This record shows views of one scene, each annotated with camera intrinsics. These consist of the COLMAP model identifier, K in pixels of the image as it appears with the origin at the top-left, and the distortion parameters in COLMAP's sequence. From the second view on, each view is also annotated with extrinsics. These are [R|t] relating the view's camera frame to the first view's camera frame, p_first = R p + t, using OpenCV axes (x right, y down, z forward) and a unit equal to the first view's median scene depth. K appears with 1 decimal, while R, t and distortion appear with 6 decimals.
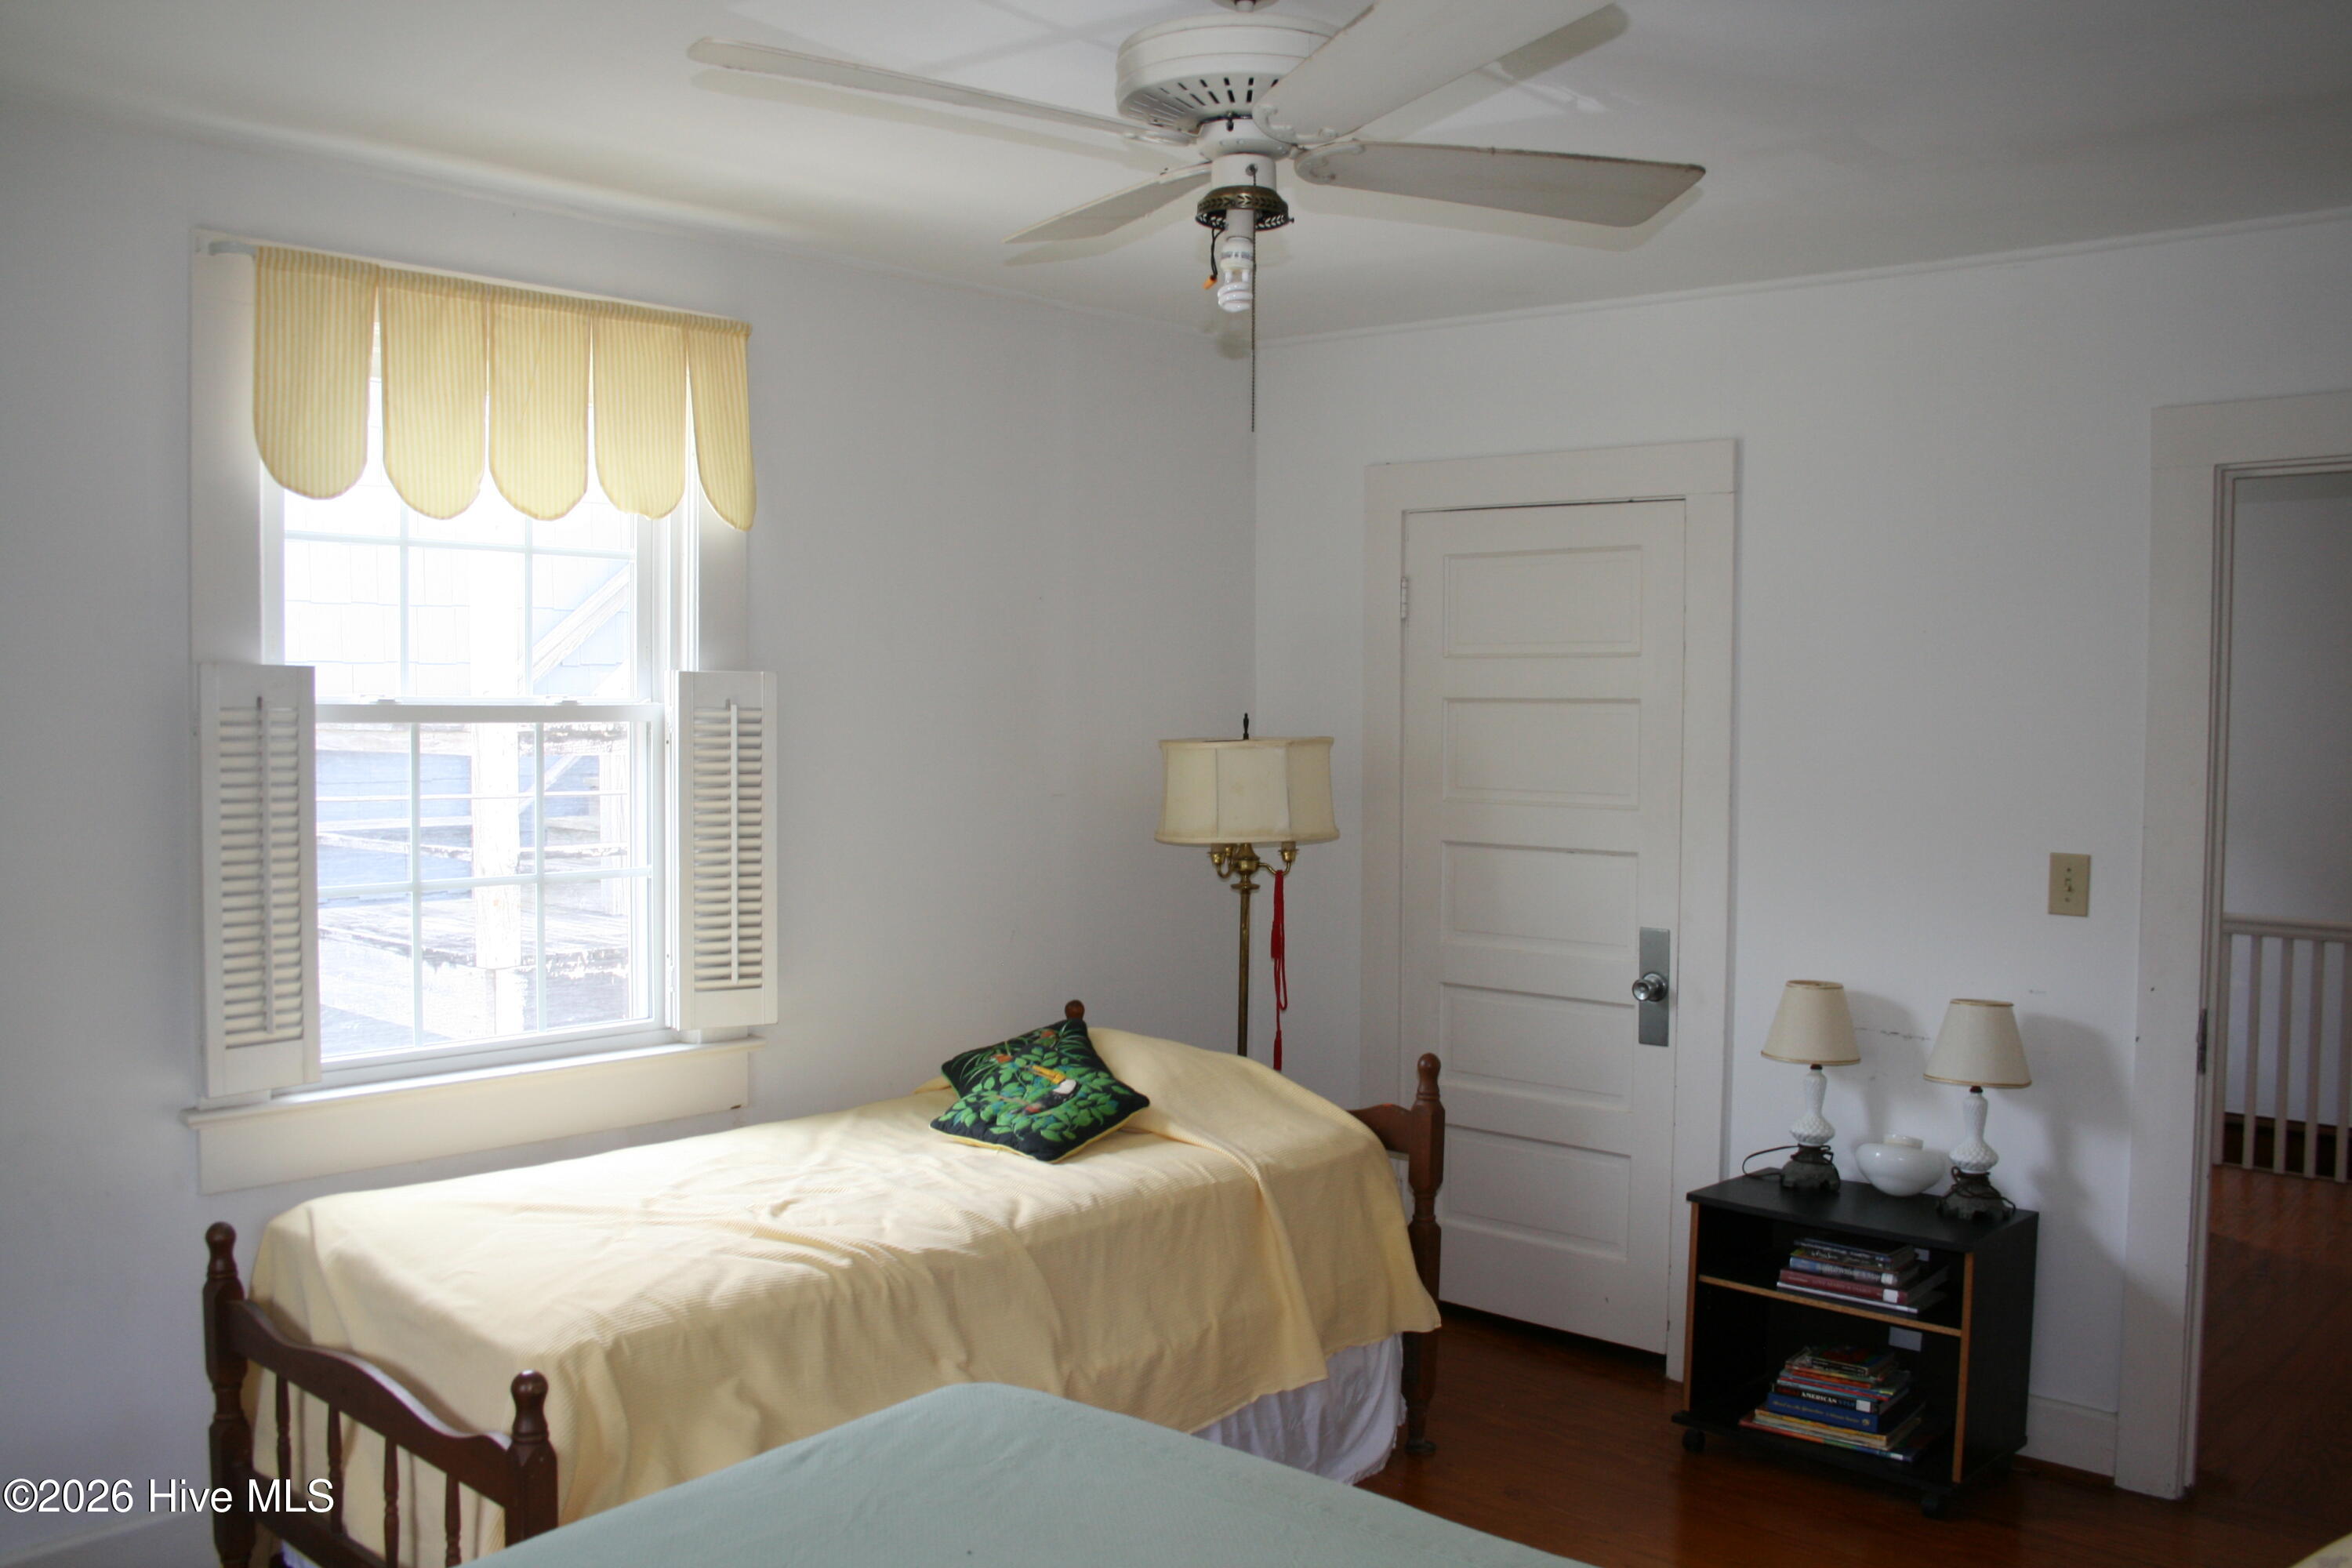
lens RADIAL K [[1961.0, 0, 1195.8], [0, 1961.0, 794.3], [0, 0, 1]] dist [-0.150981, 0.121612]
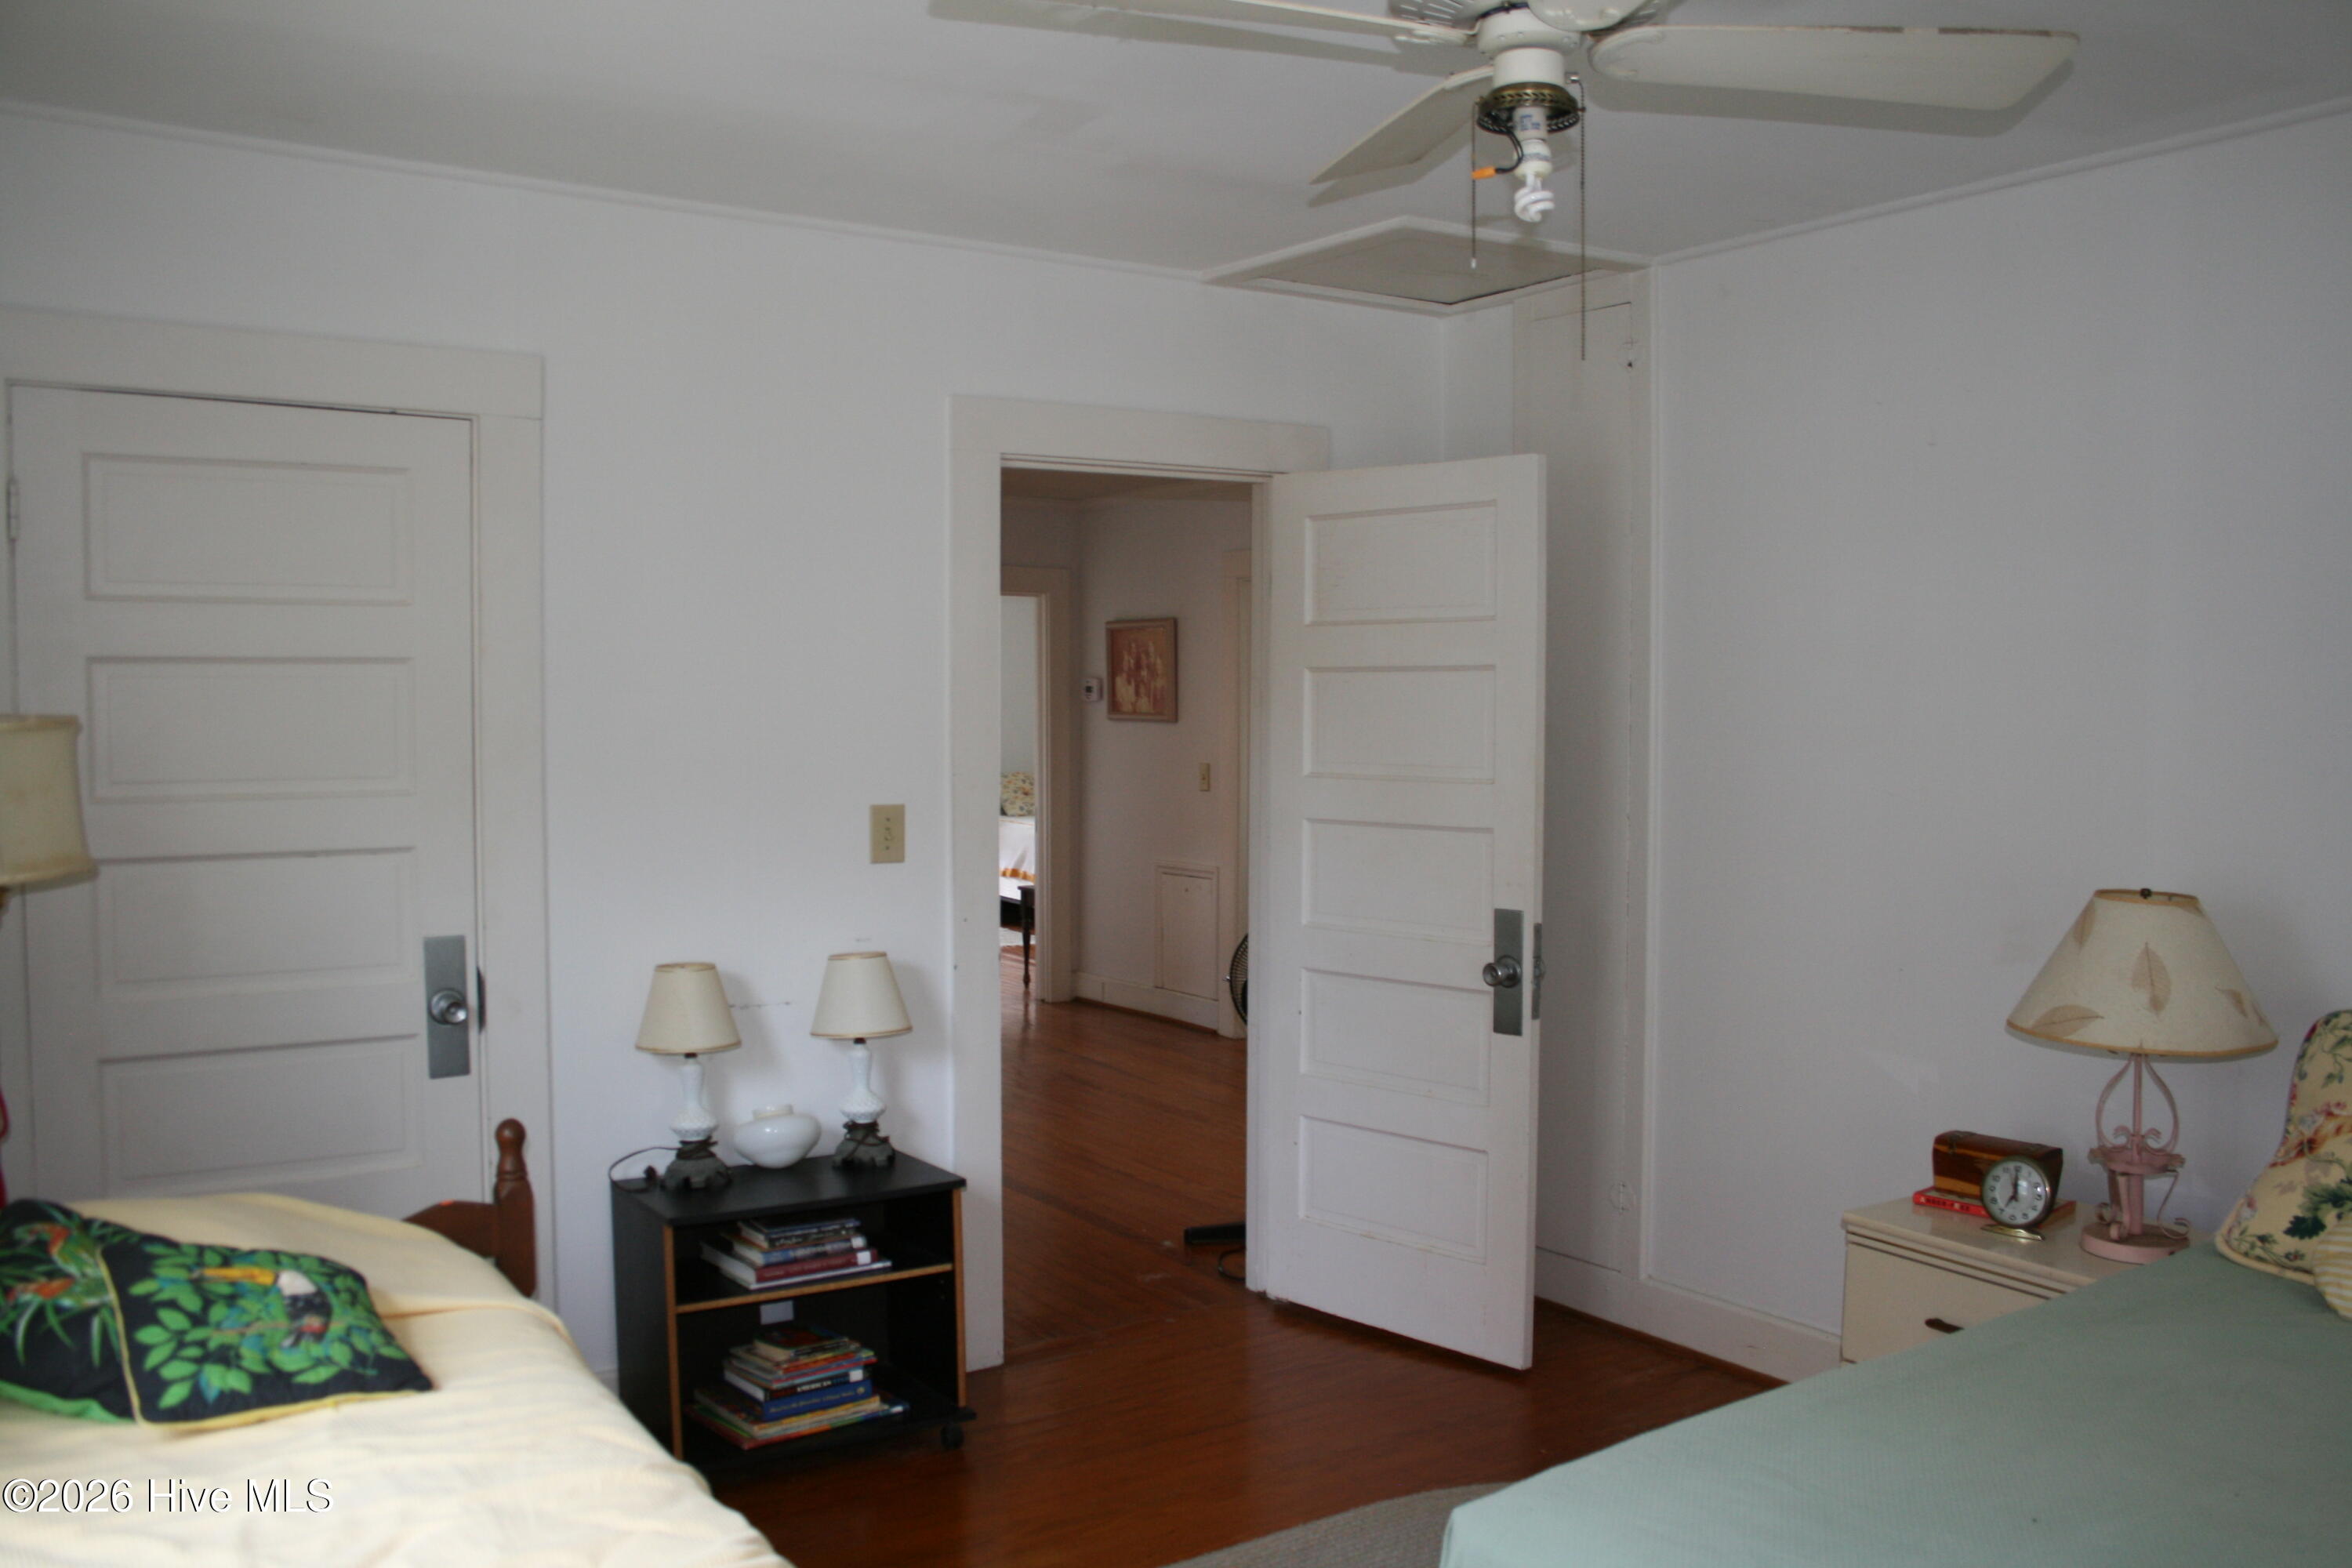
lens RADIAL K [[1961.0, 0, 1195.8], [0, 1961.0, 794.3], [0, 0, 1]] dist [-0.150981, 0.121612]
pose [[0.244673, -0.056872, 0.967936, -0.544516], [0.042005, 0.997963, 0.048018, -0.019372], [-0.968695, 0.028909, 0.246564, 0.563095]]
